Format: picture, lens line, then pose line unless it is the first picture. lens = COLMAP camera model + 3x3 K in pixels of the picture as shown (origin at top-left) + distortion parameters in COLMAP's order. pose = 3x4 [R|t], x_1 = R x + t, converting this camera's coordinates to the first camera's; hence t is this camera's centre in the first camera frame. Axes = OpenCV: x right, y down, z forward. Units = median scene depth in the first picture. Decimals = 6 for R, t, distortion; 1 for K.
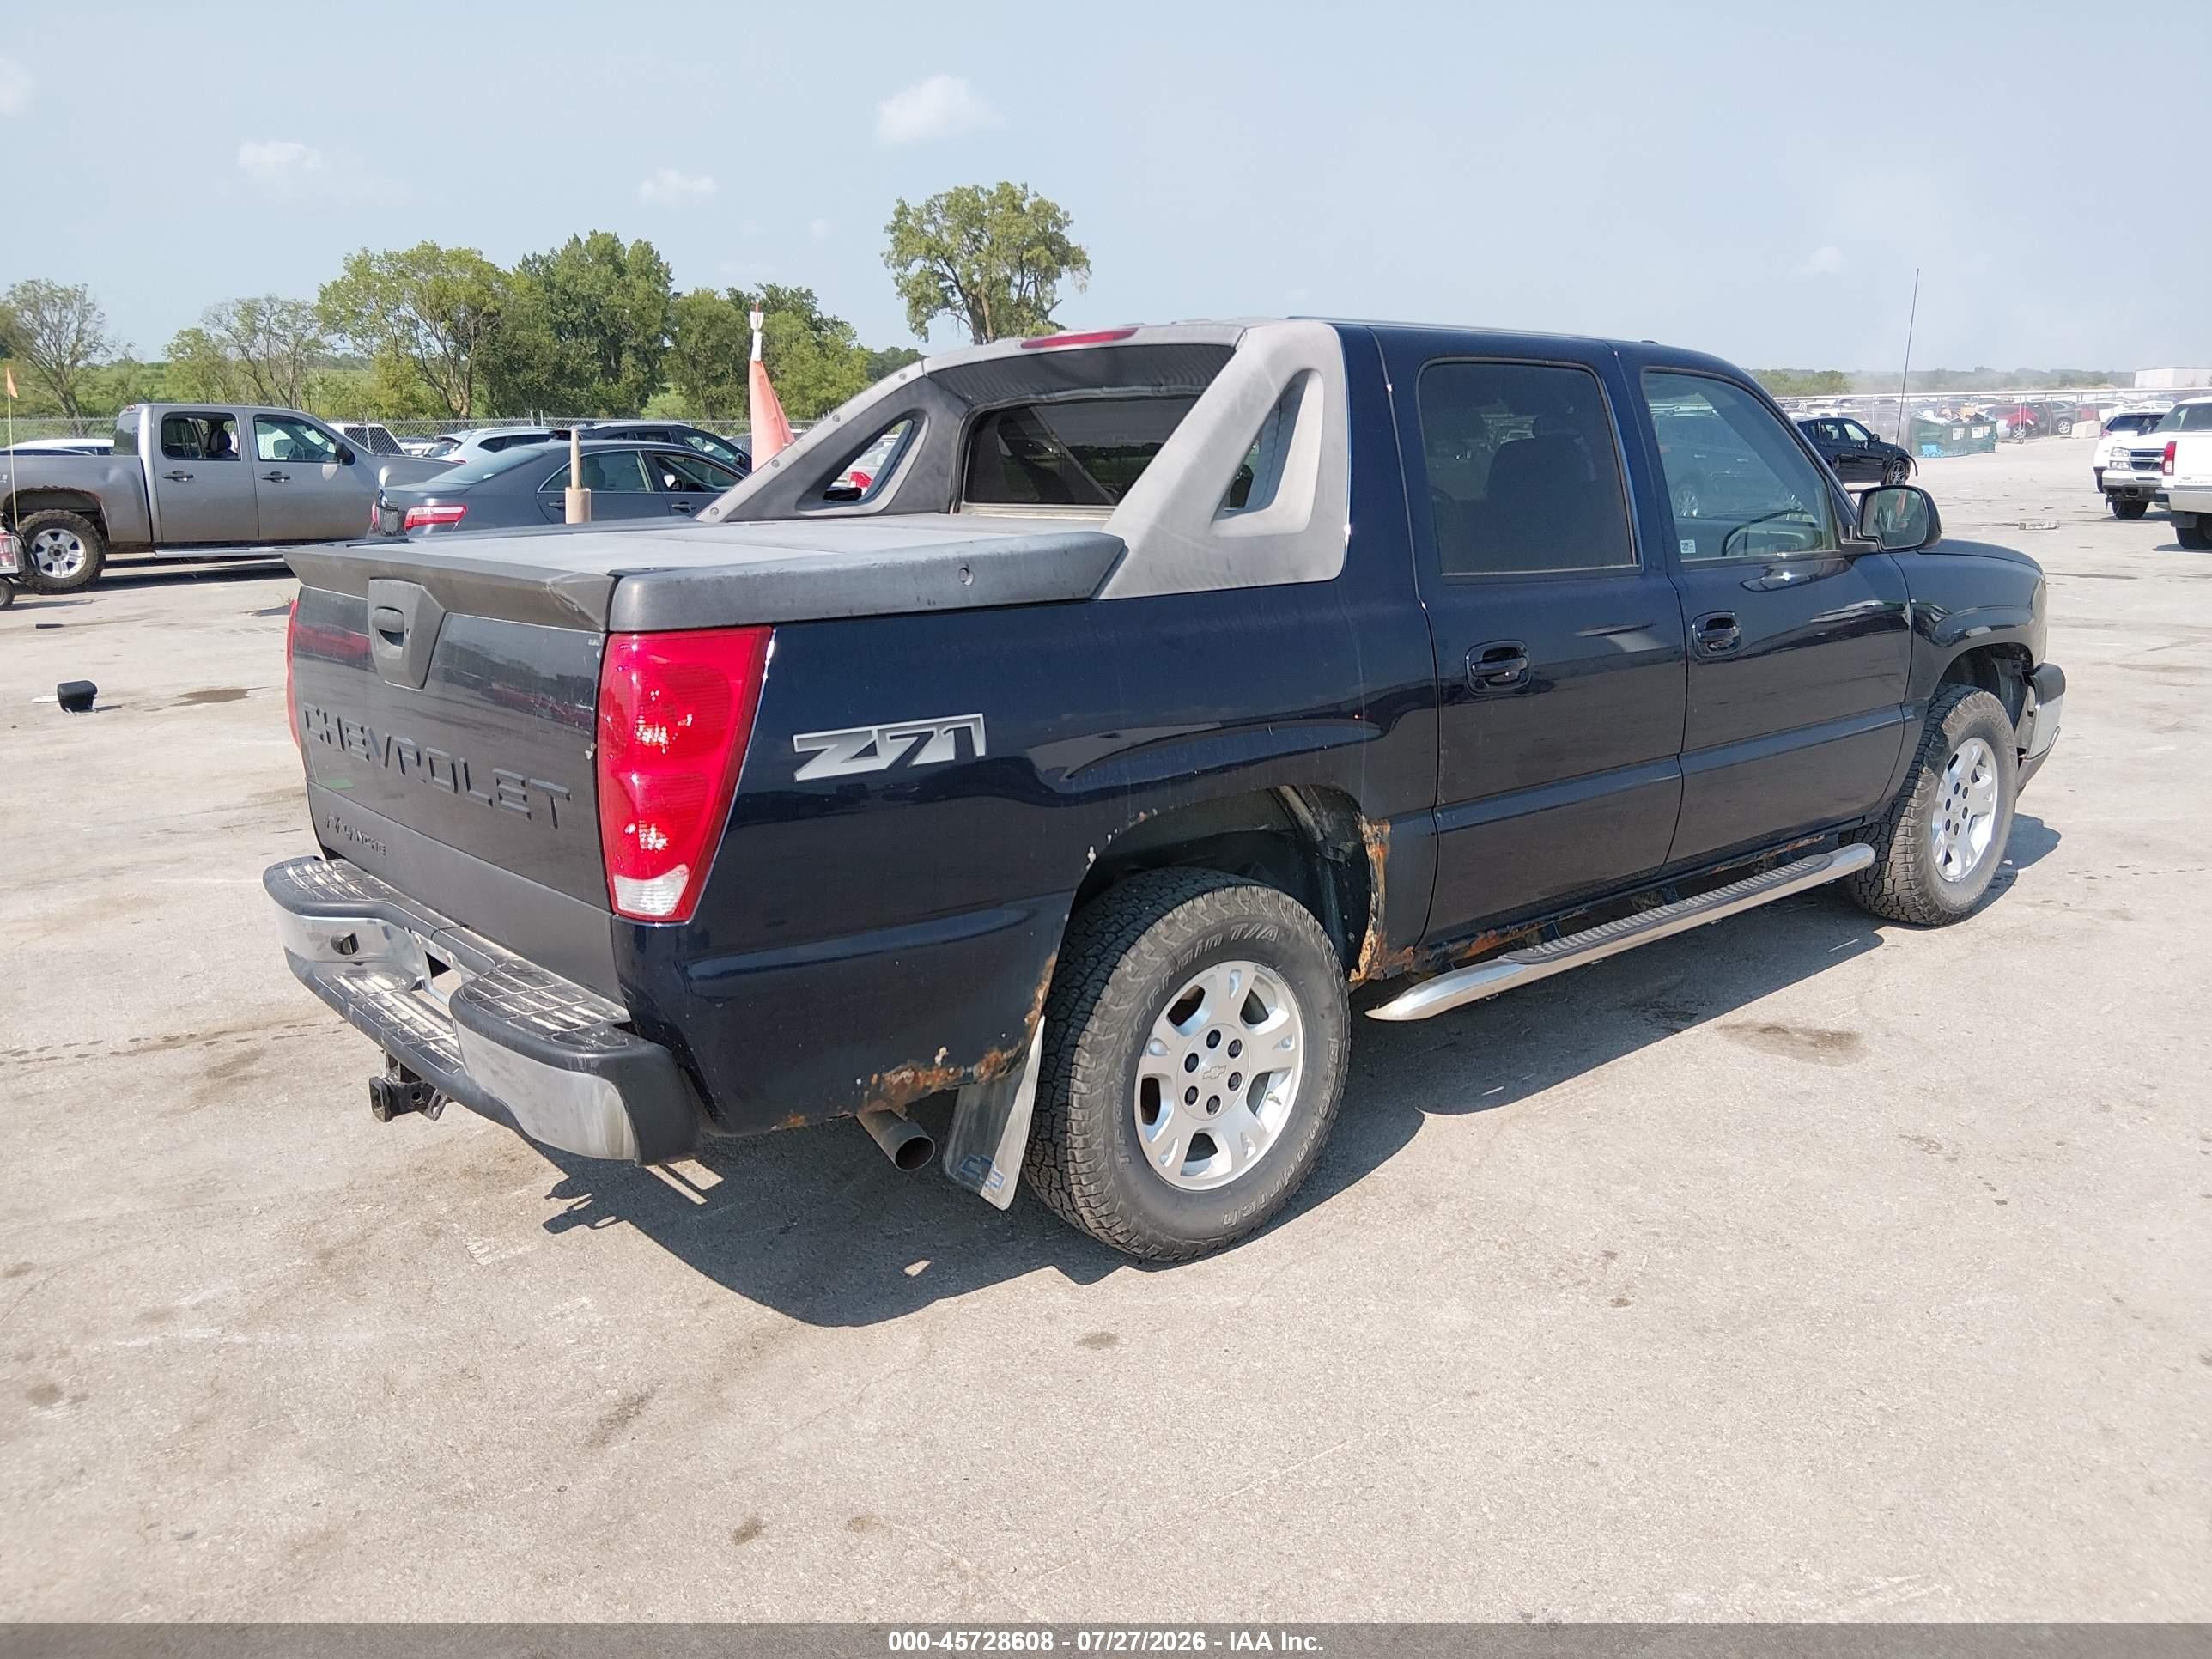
lens RADIAL K [[1638.1, 0, 1096.3], [0, 1638.1, 863.9], [0, 0, 1]] dist [0.105689, -0.195652]
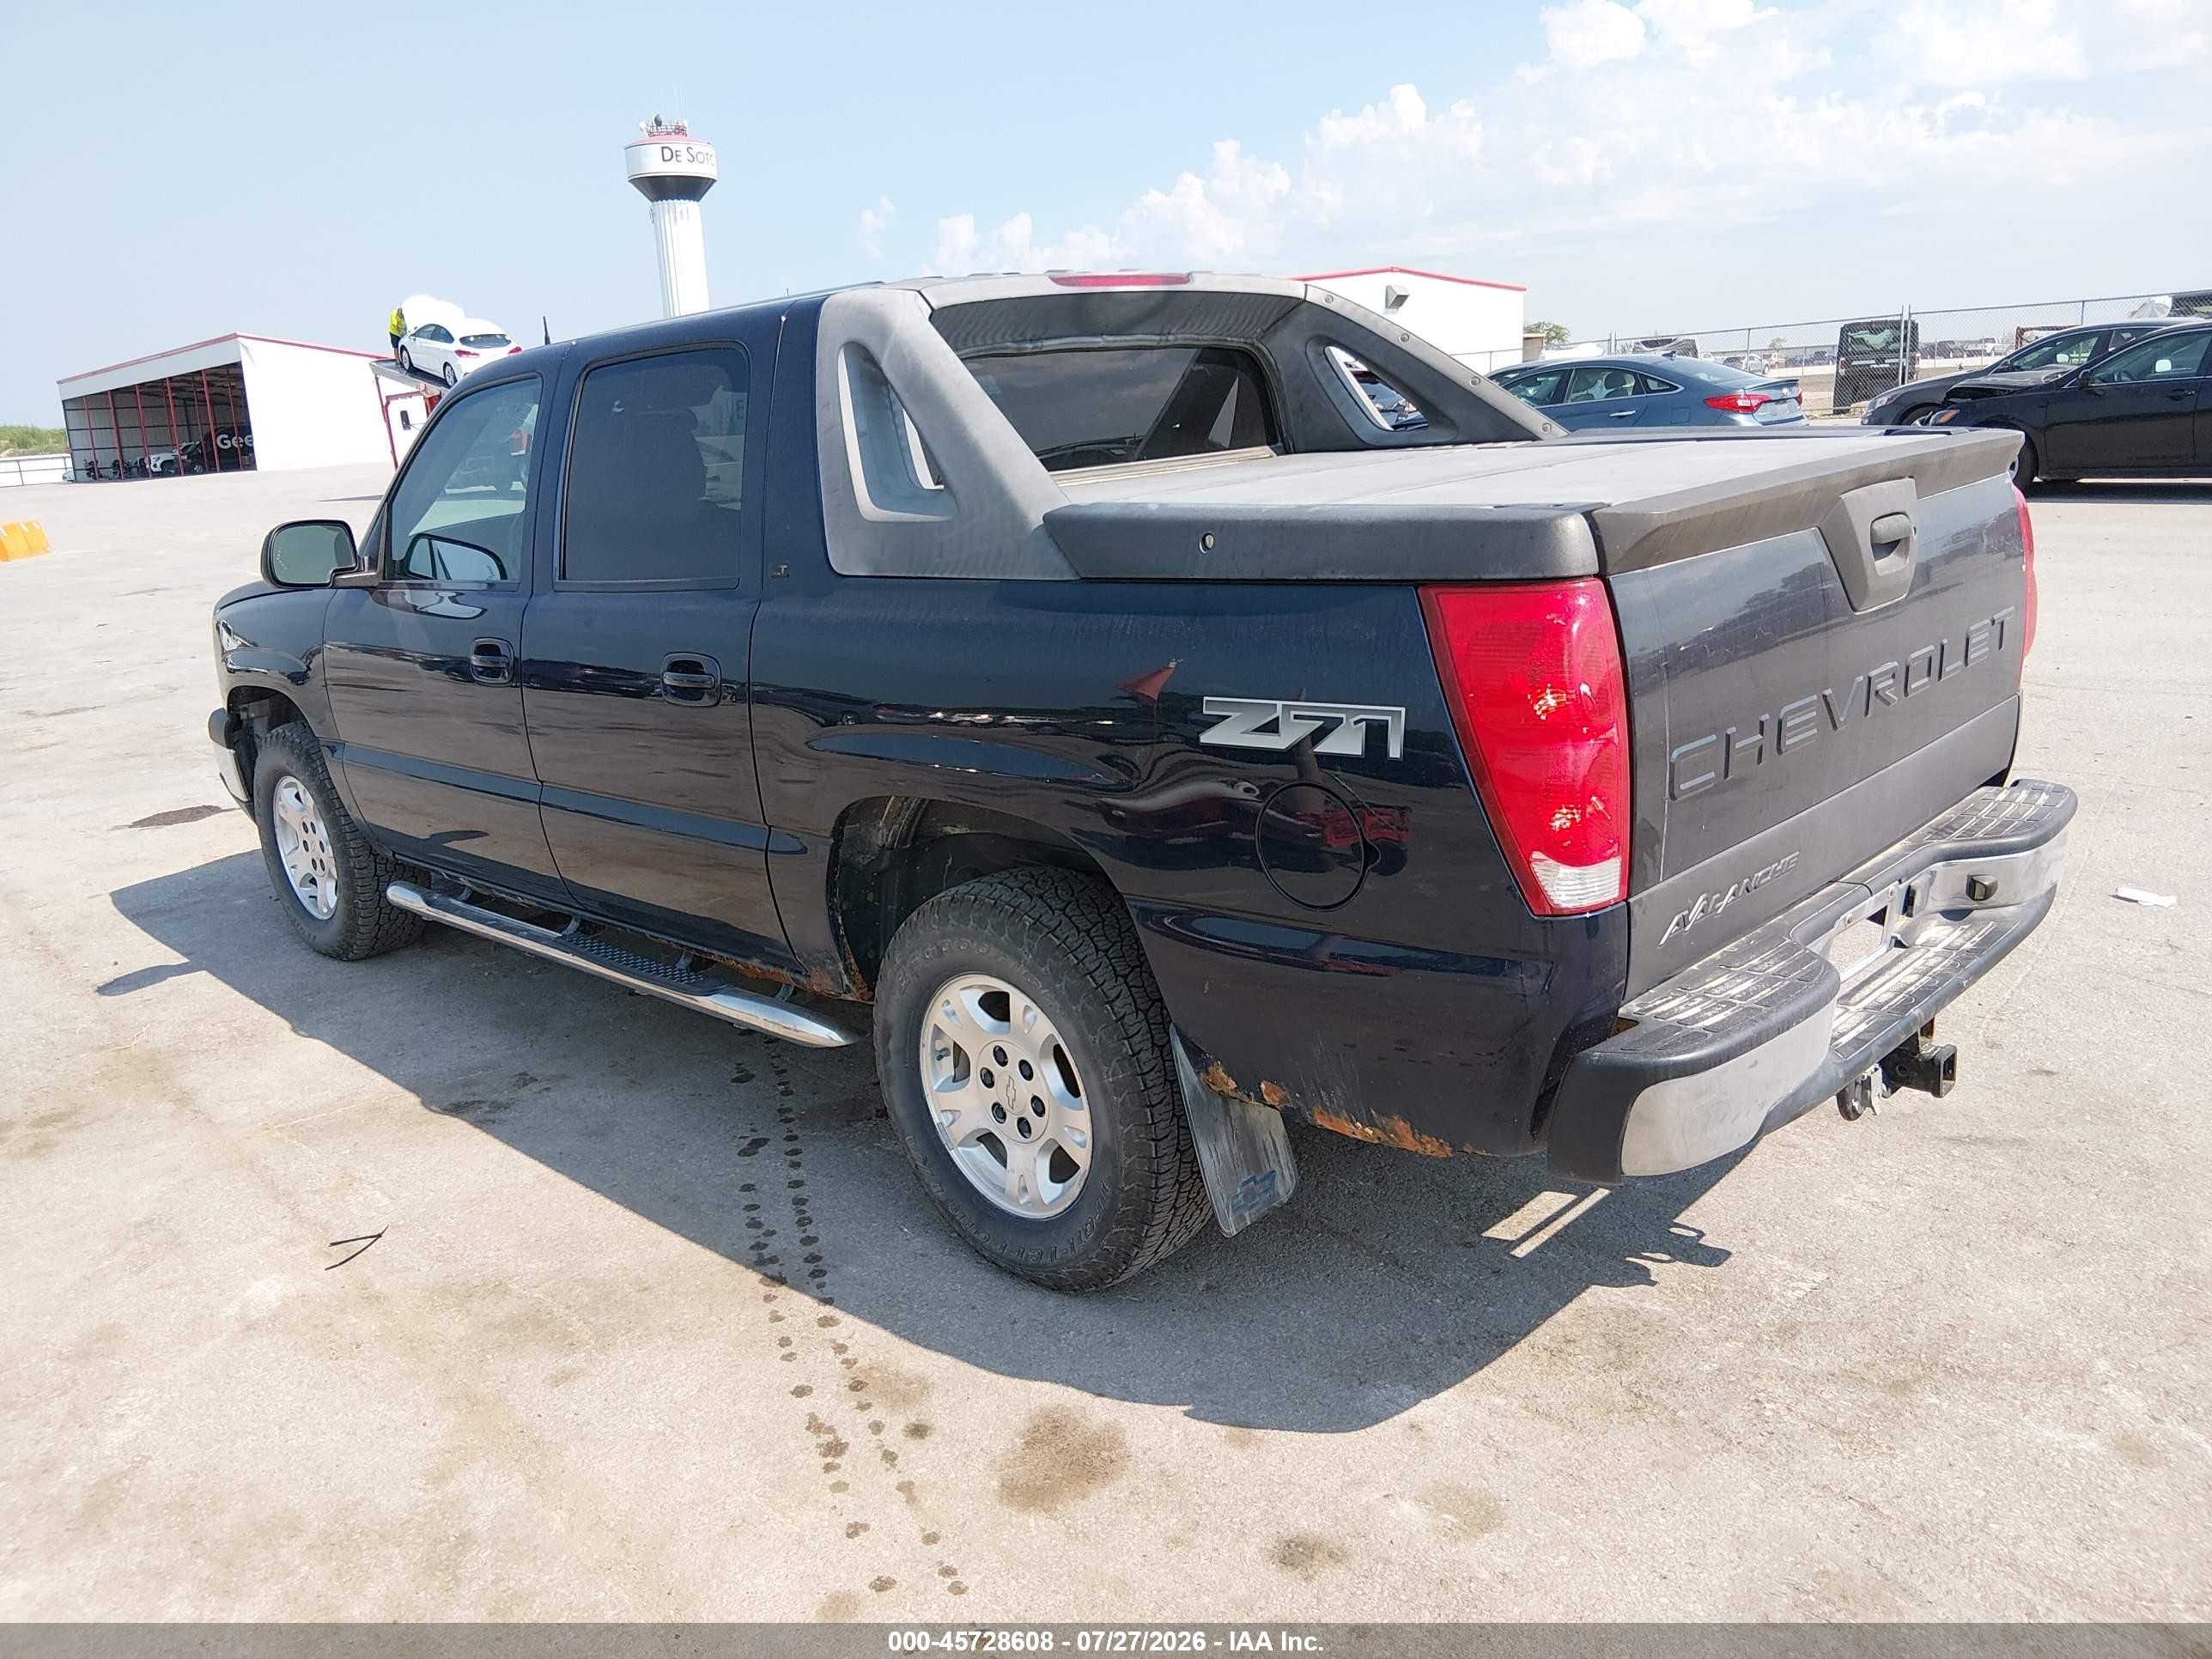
lens RADIAL K [[1669.9, 0, 1076.7], [0, 1669.9, 840.3], [0, 0, 1]] dist [0.067582, -0.144932]
pose [[-0.069296, -0.233277, 0.969938, -1.080892], [0.318546, 0.916202, 0.243112, -0.291265], [-0.945371, 0.325816, 0.010820, 1.214236]]
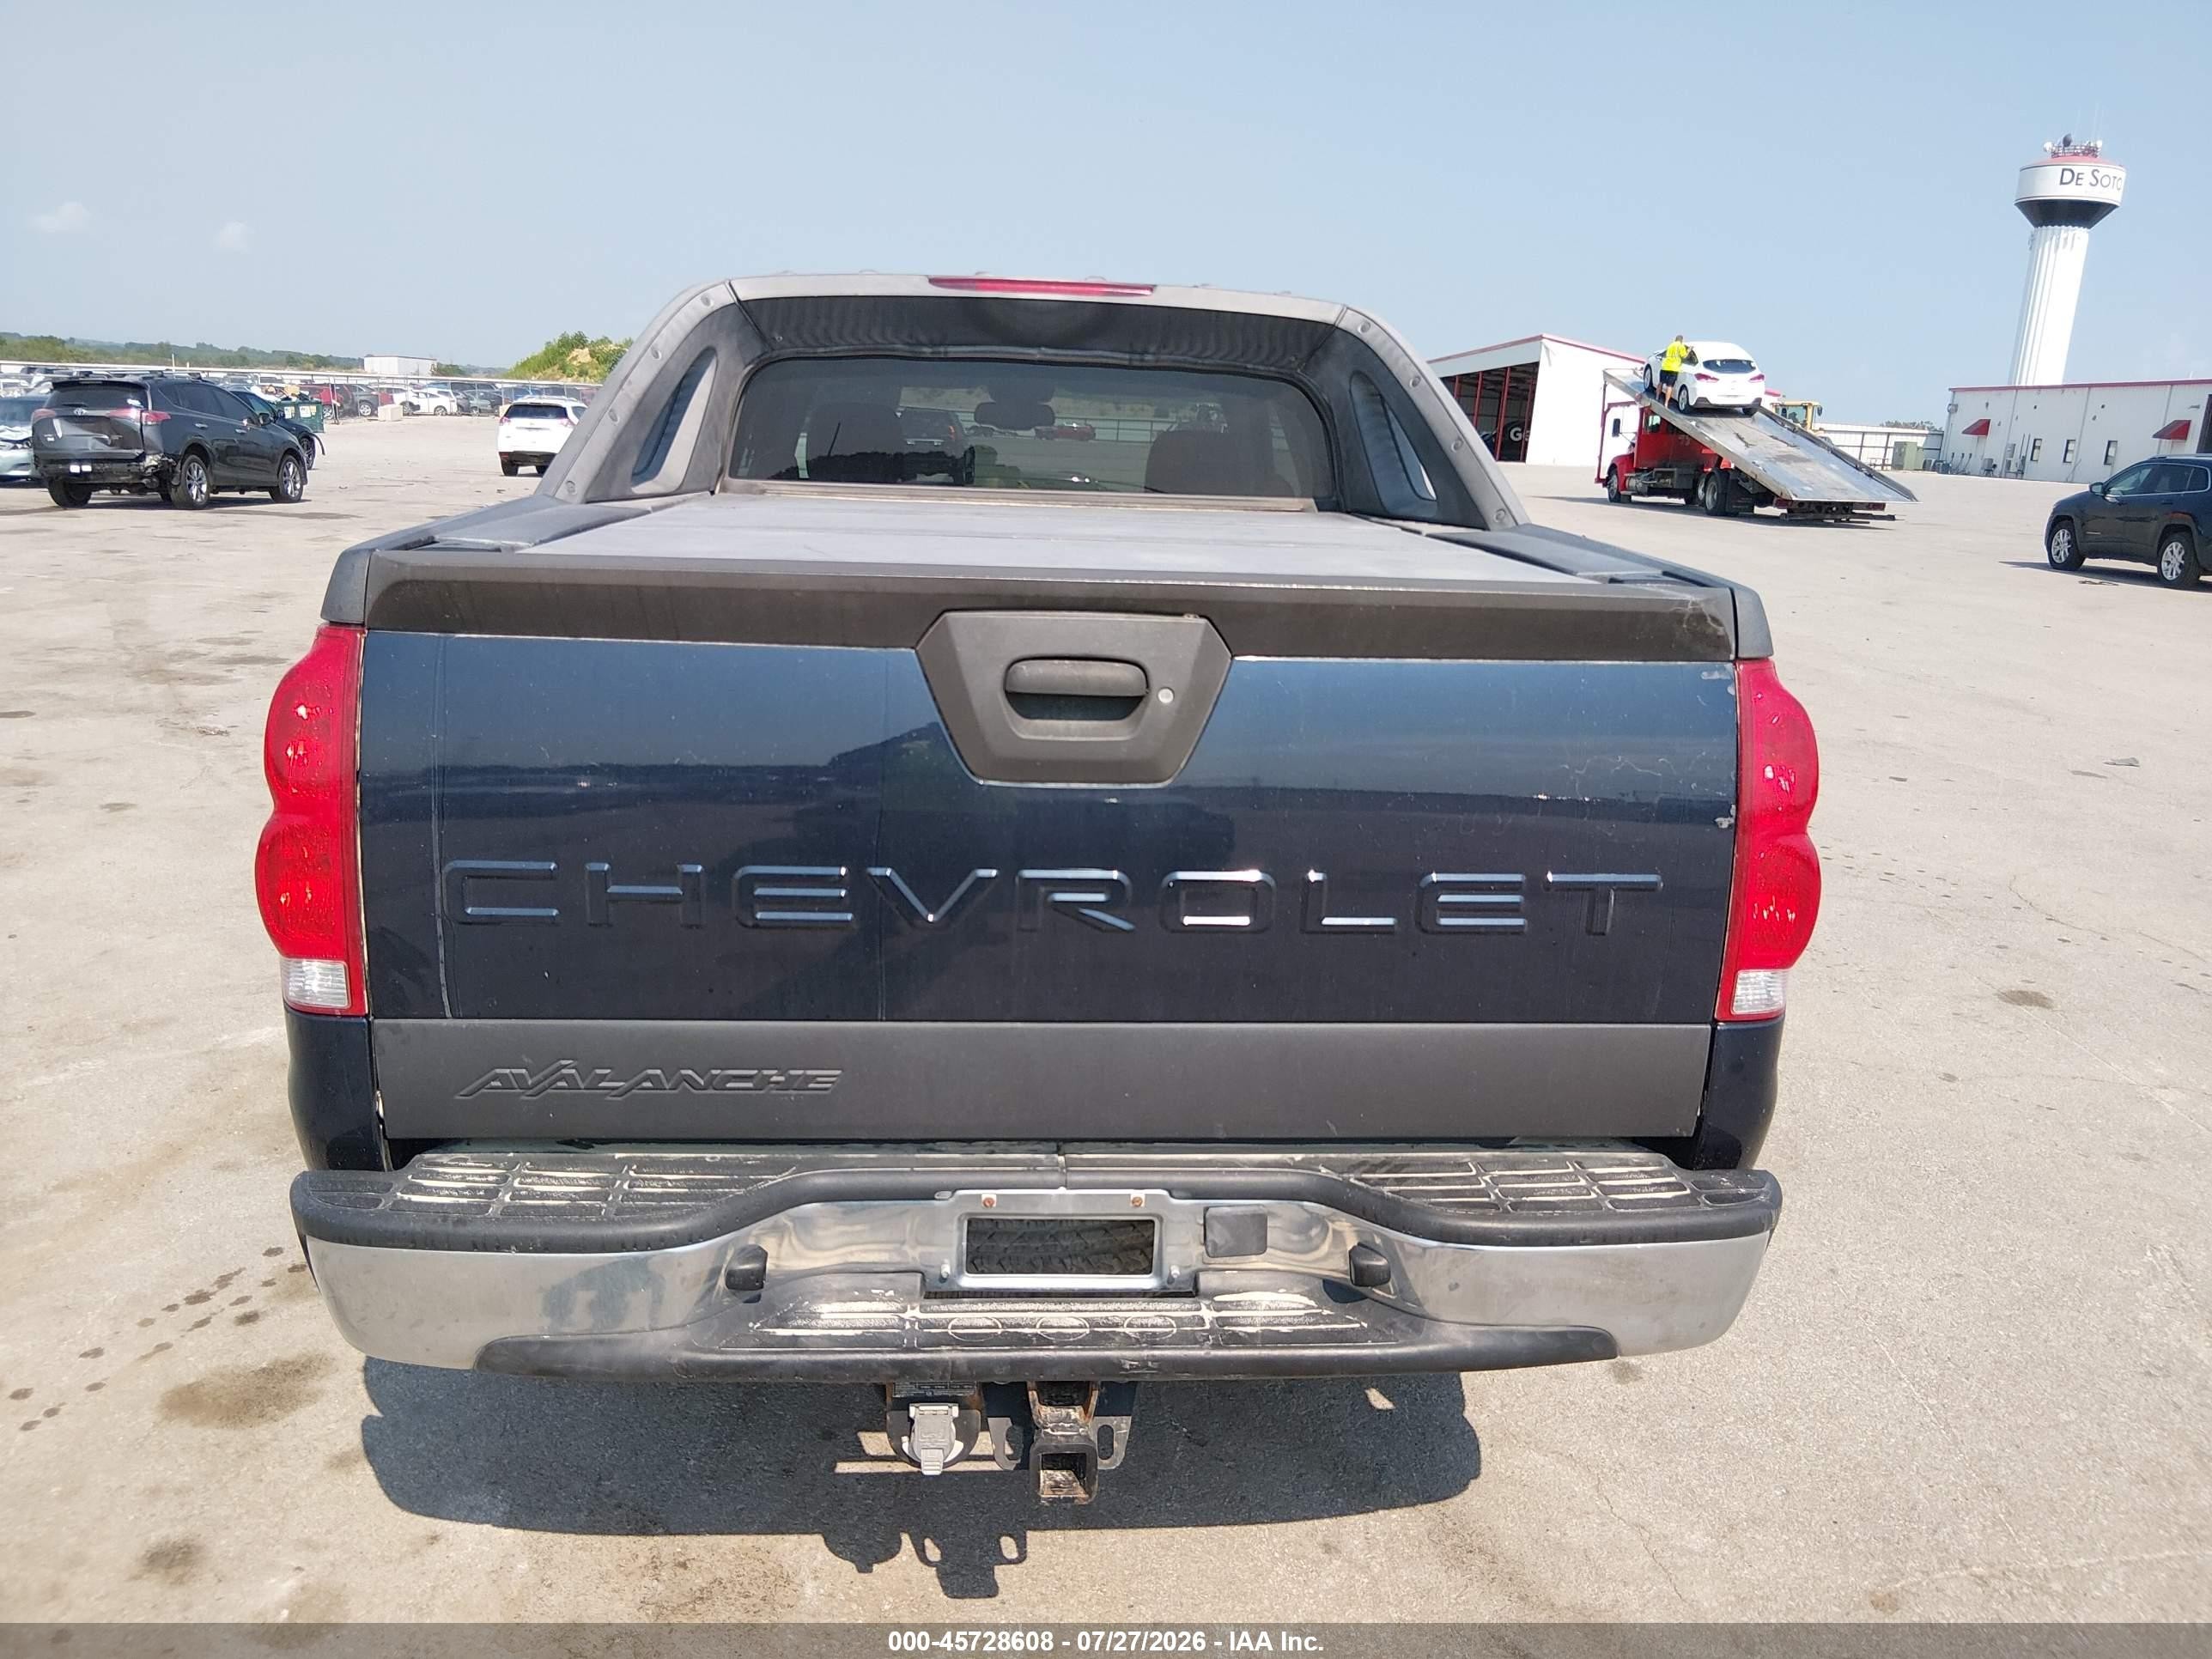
lens RADIAL K [[1638.1, 0, 1096.3], [0, 1638.1, 863.9], [0, 0, 1]] dist [0.105689, -0.195652]
pose [[0.598890, -0.162513, 0.784169, -0.752292], [0.152522, 0.984417, 0.087527, -0.110809], [-0.786173, 0.067184, 0.614344, 0.533007]]
